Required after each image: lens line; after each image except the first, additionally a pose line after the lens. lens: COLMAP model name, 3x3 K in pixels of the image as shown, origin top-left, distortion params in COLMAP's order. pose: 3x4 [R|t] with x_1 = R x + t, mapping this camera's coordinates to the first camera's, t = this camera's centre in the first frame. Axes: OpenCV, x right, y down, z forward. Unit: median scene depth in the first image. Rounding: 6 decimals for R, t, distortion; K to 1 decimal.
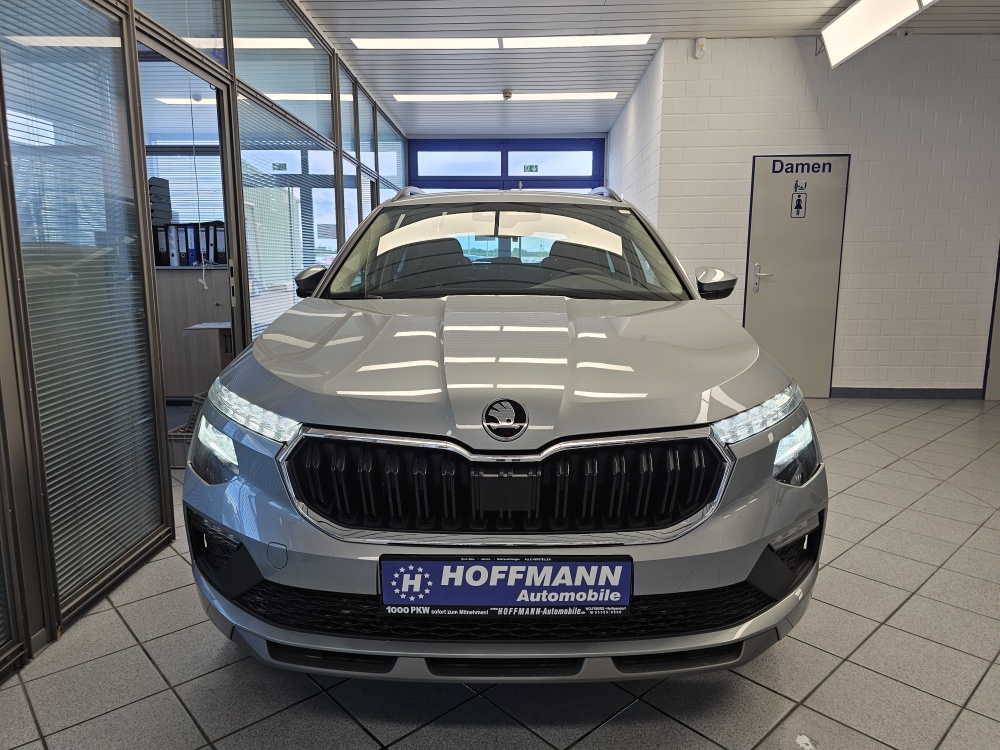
lens RADIAL K [[663.5, 0, 501.7], [0, 663.5, 372.0], [0, 0, 1]] dist [0.047980, -0.059519]
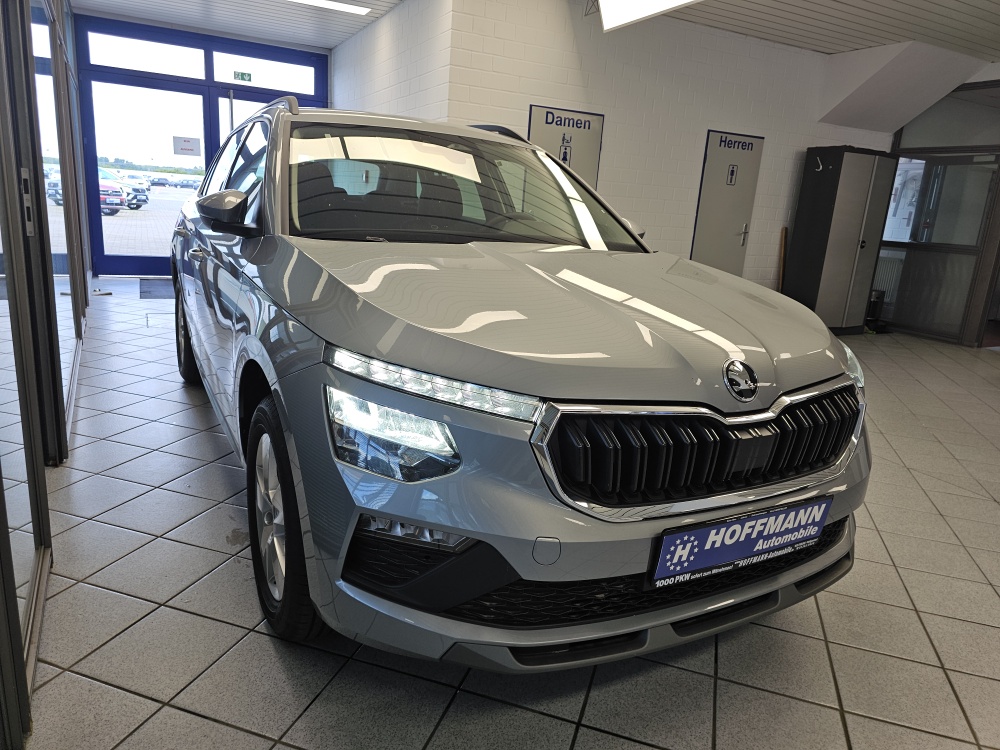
lens RADIAL K [[682.0, 0, 499.5], [0, 682.0, 375.1], [0, 0, 1]] dist [0.008634, -0.024133]
pose [[0.868496, -0.058529, 0.492228, -0.840716], [0.010091, 0.994887, 0.100494, -0.046848], [-0.495593, -0.082311, 0.864646, 0.285640]]
